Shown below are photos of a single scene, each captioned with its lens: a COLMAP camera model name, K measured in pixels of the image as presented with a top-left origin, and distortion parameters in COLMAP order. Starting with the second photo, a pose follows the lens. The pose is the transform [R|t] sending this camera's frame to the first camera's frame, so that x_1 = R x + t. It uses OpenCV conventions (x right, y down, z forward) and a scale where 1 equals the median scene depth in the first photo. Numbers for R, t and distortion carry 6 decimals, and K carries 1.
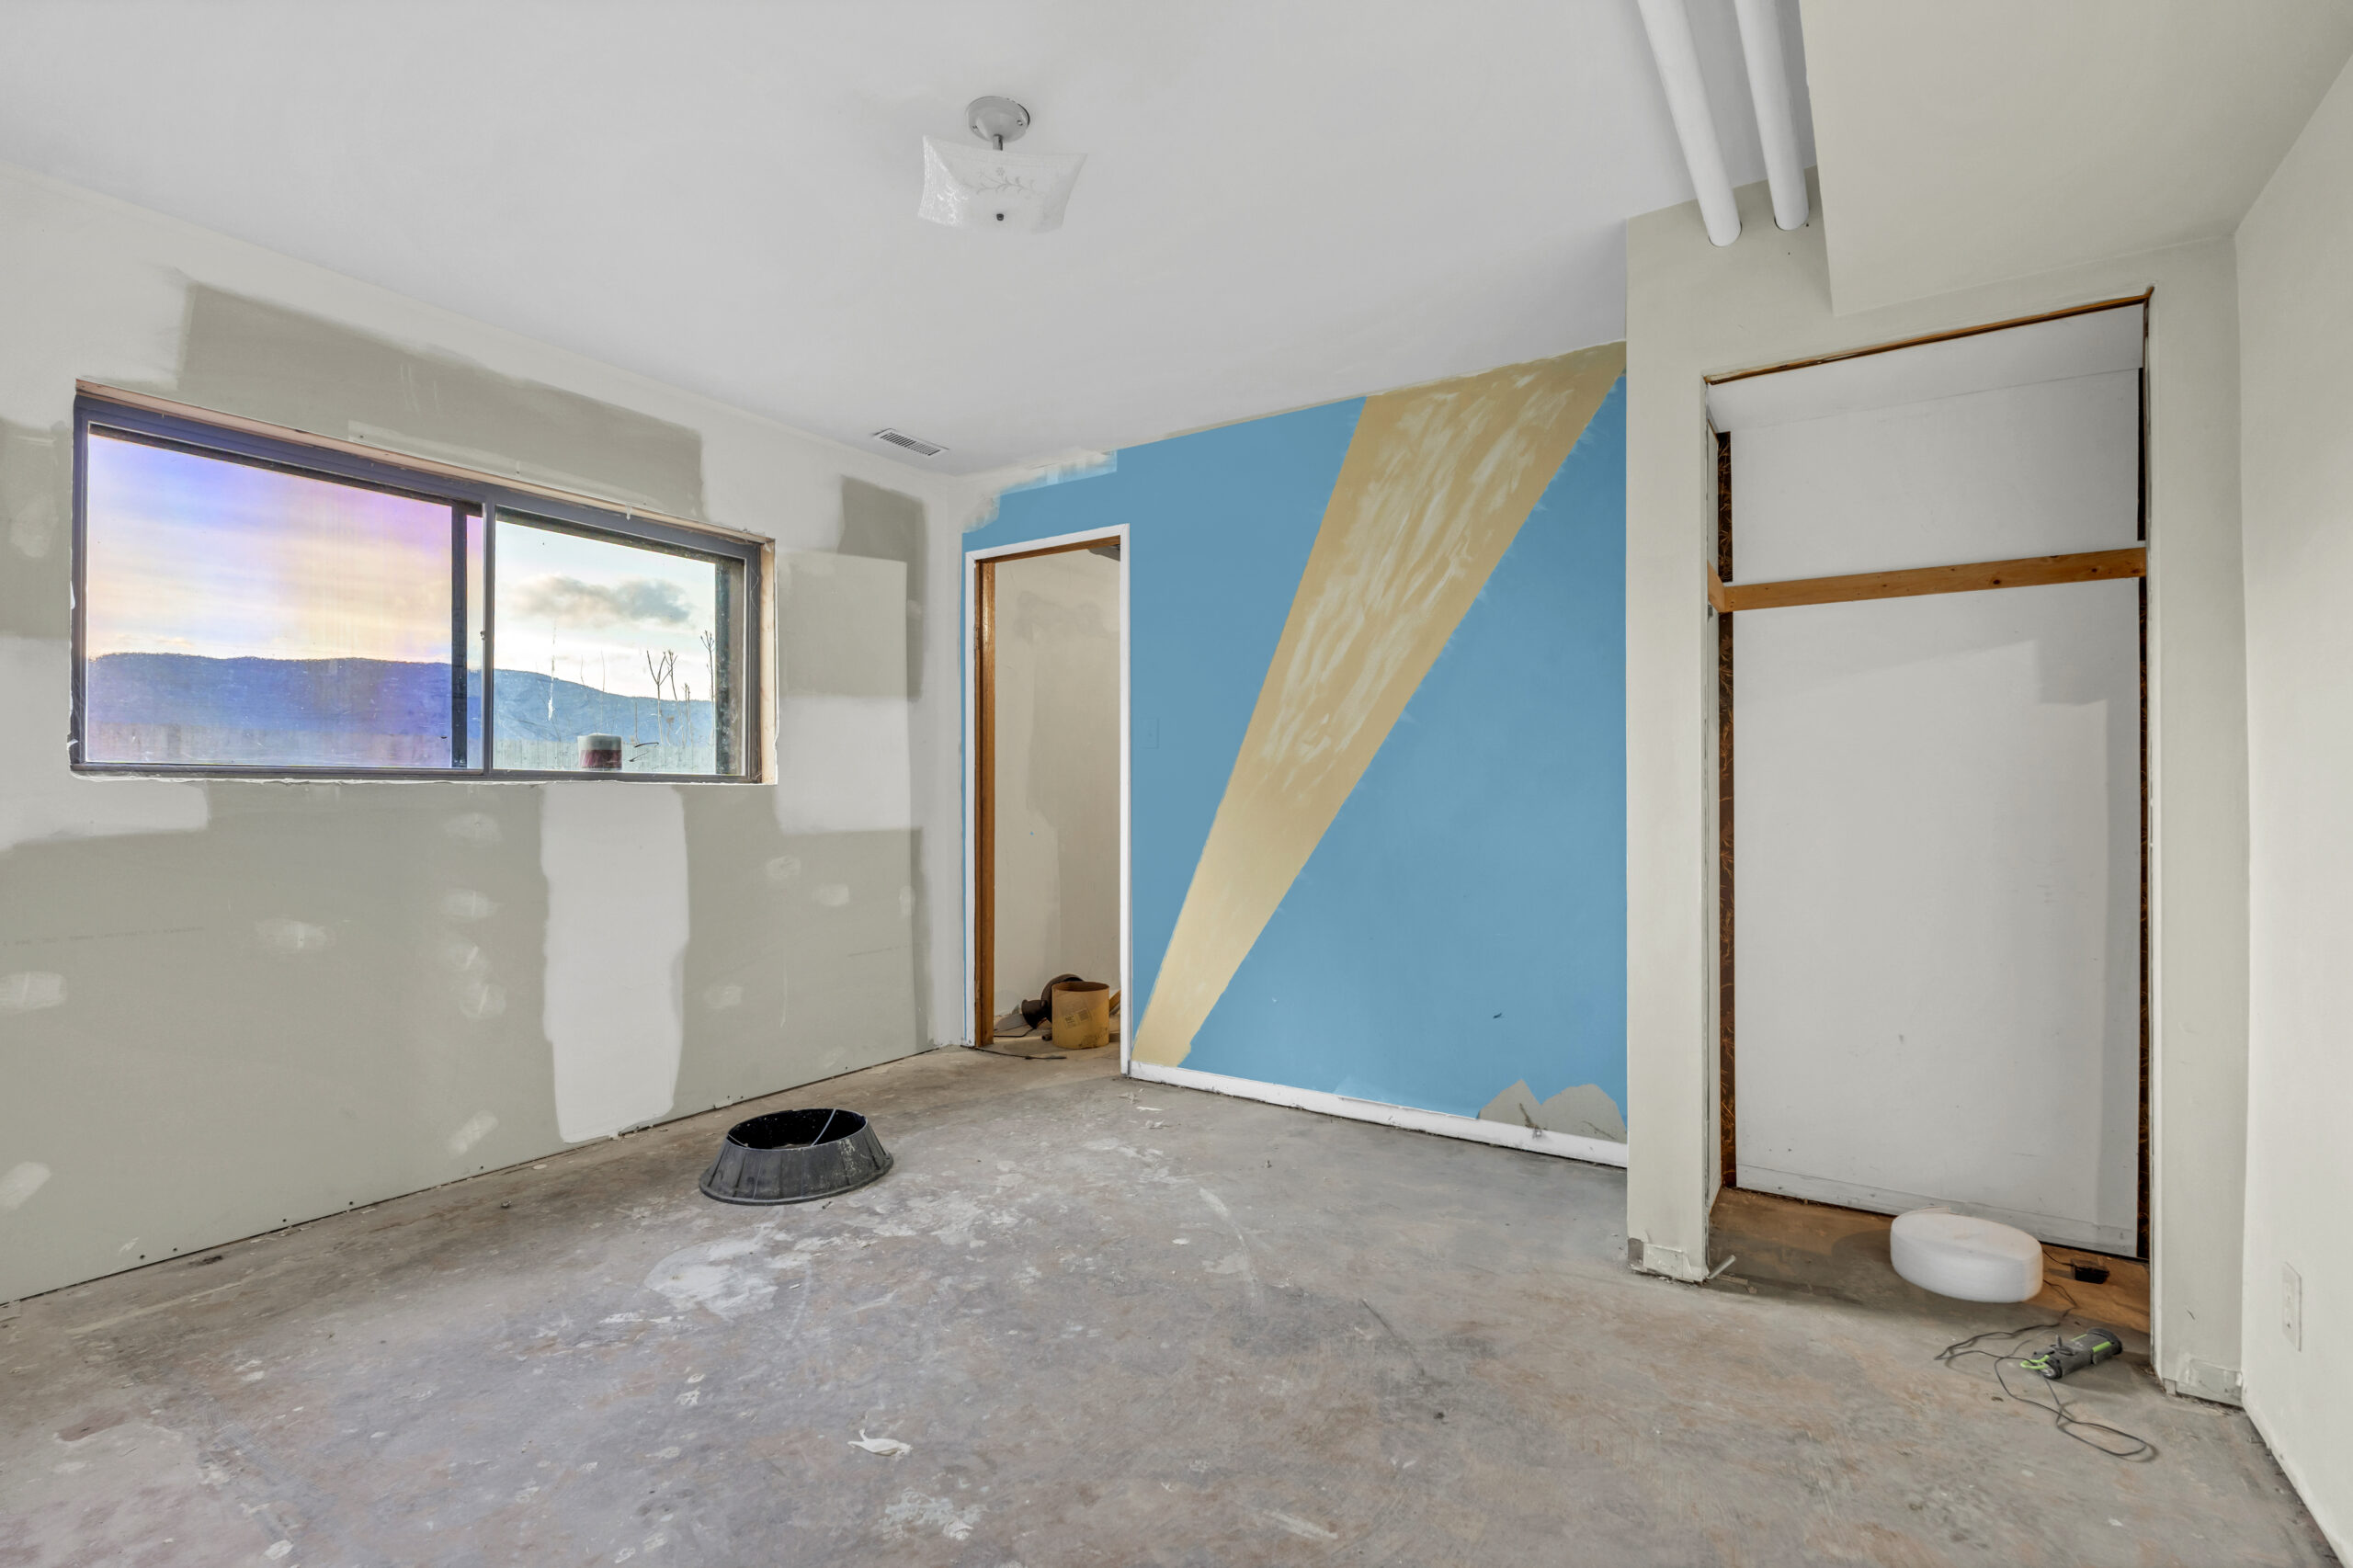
lens RADIAL K [[1035.4, 0, 1176.5], [0, 1035.4, 784.0], [0, 0, 1]] dist [0.000572, 0.000410]
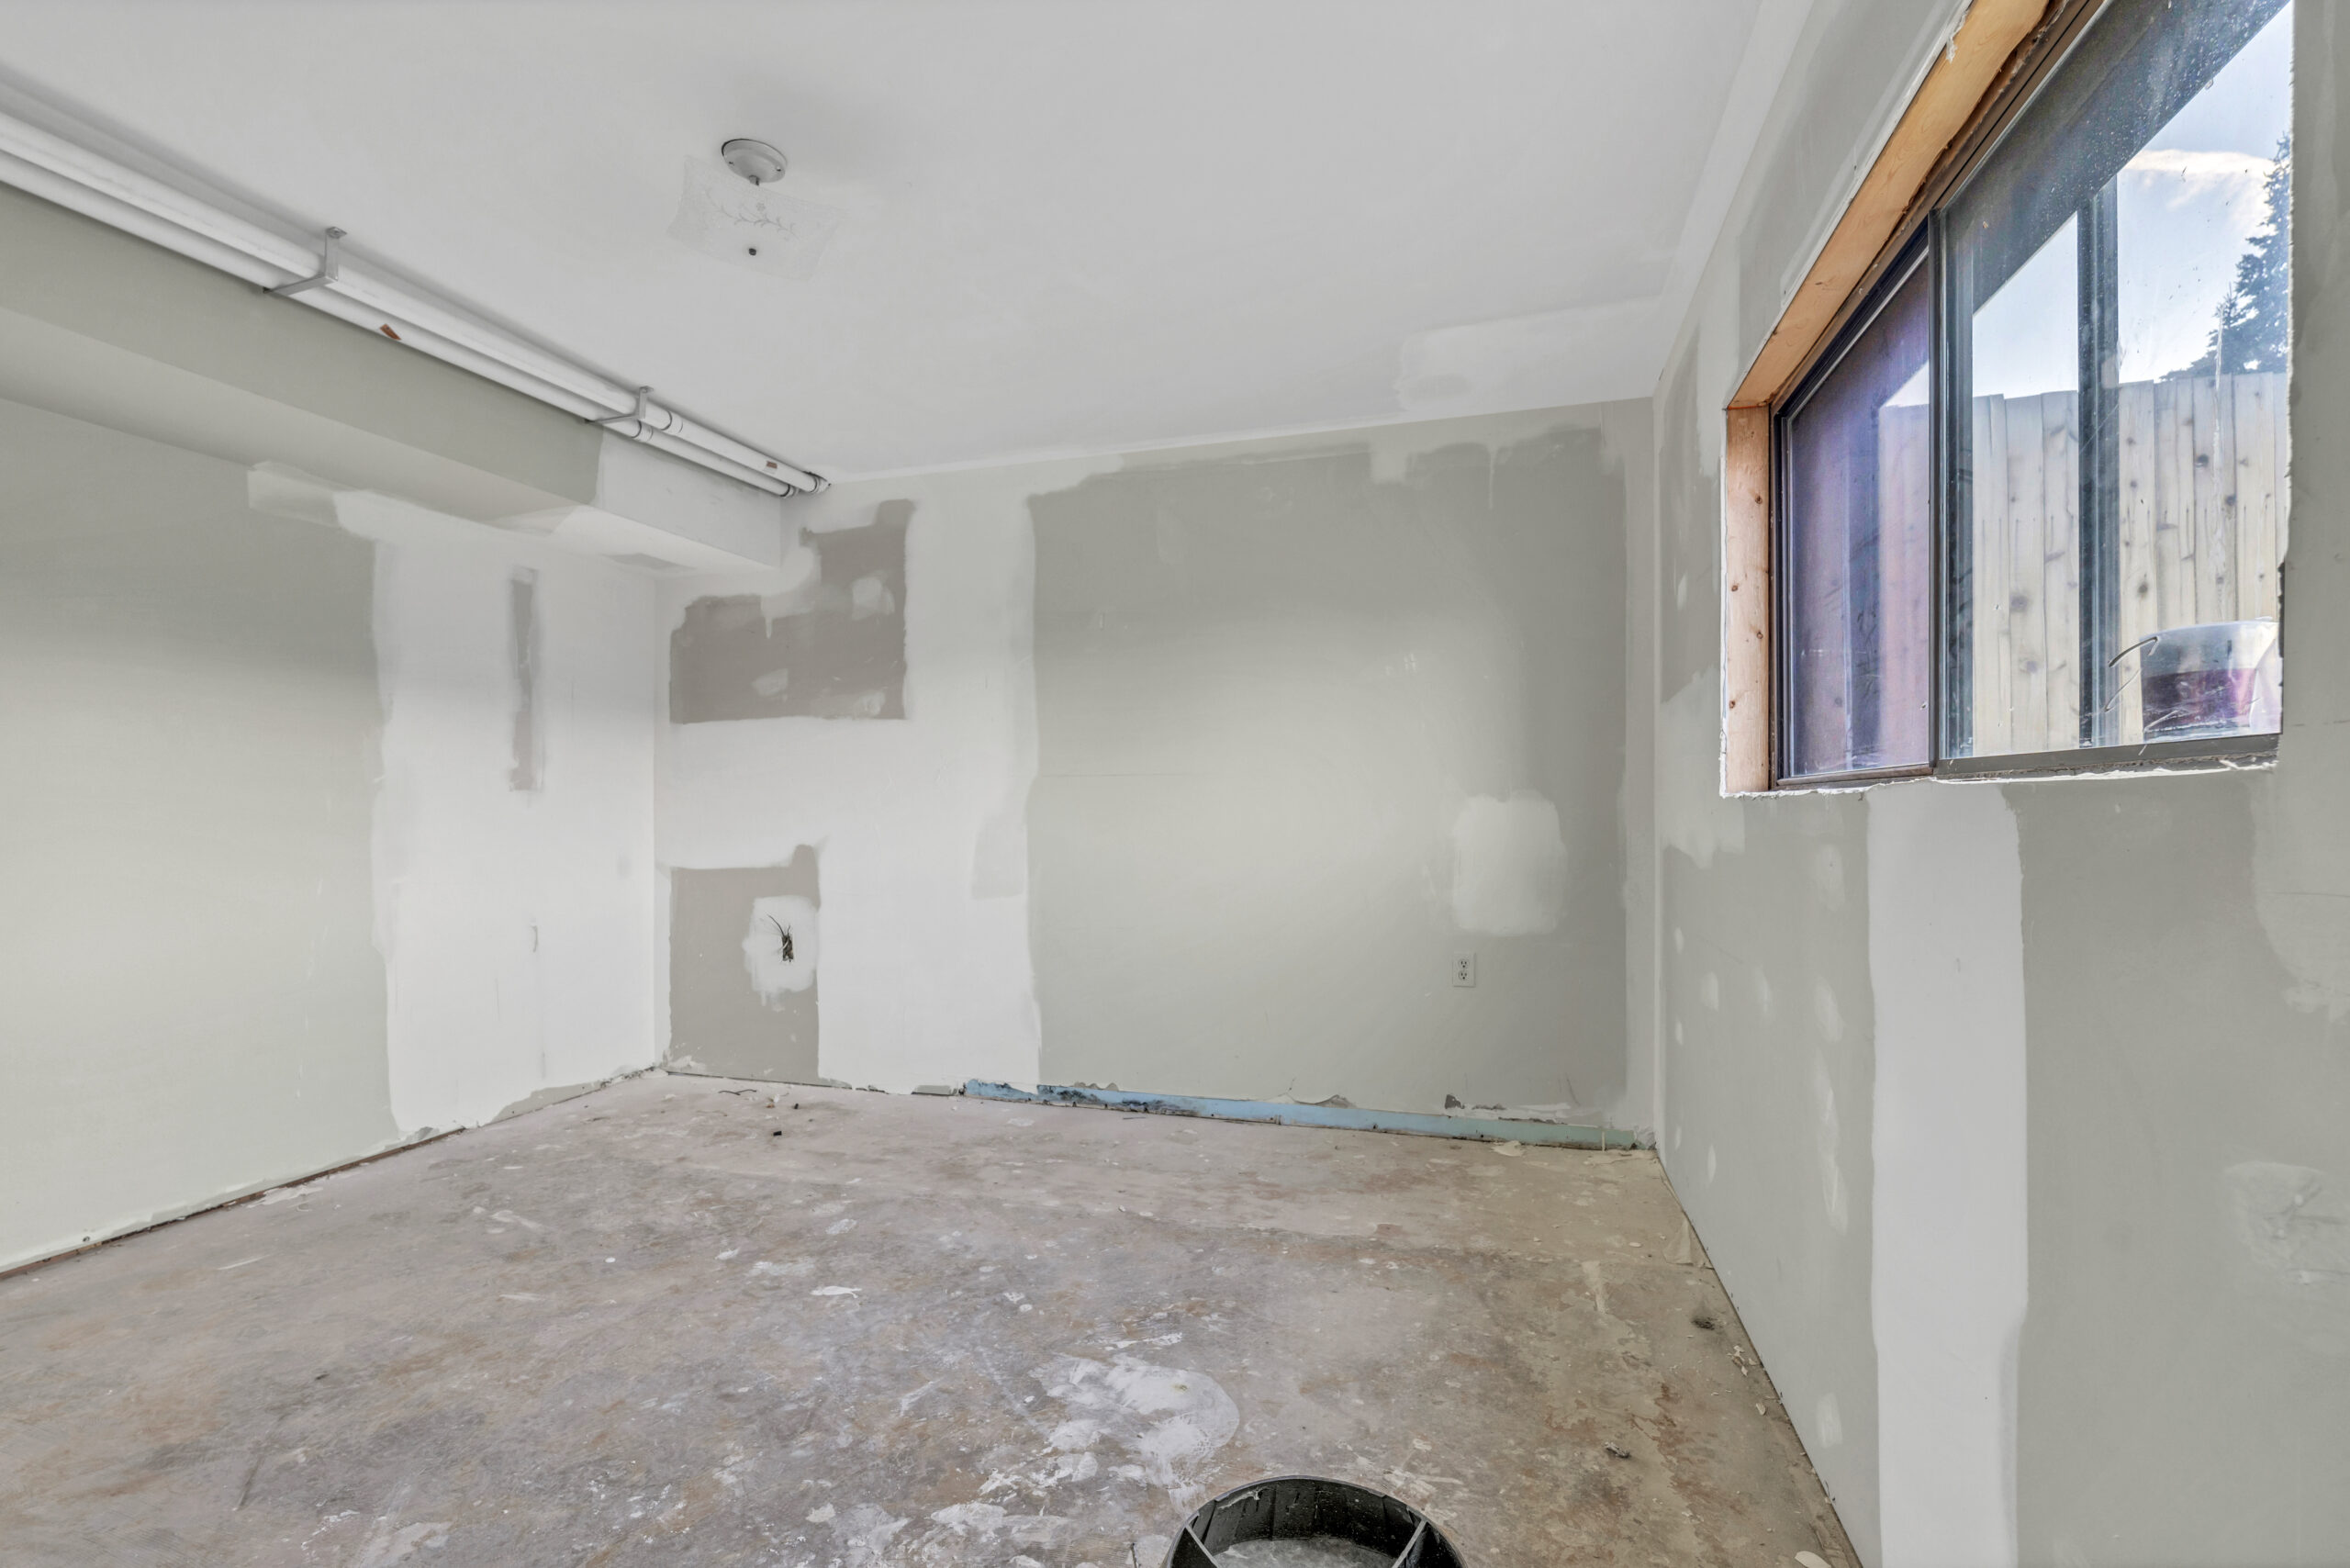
lens RADIAL K [[1034.1, 0, 1175.0], [0, 1034.1, 784.0], [0, 0, 1]] dist [0.000572, 0.000410]
pose [[-0.953684, -0.001308, -0.300807, -0.237406], [0.008758, 0.999446, -0.032111, 0.010599], [0.300682, -0.033258, -0.953144, 1.944617]]
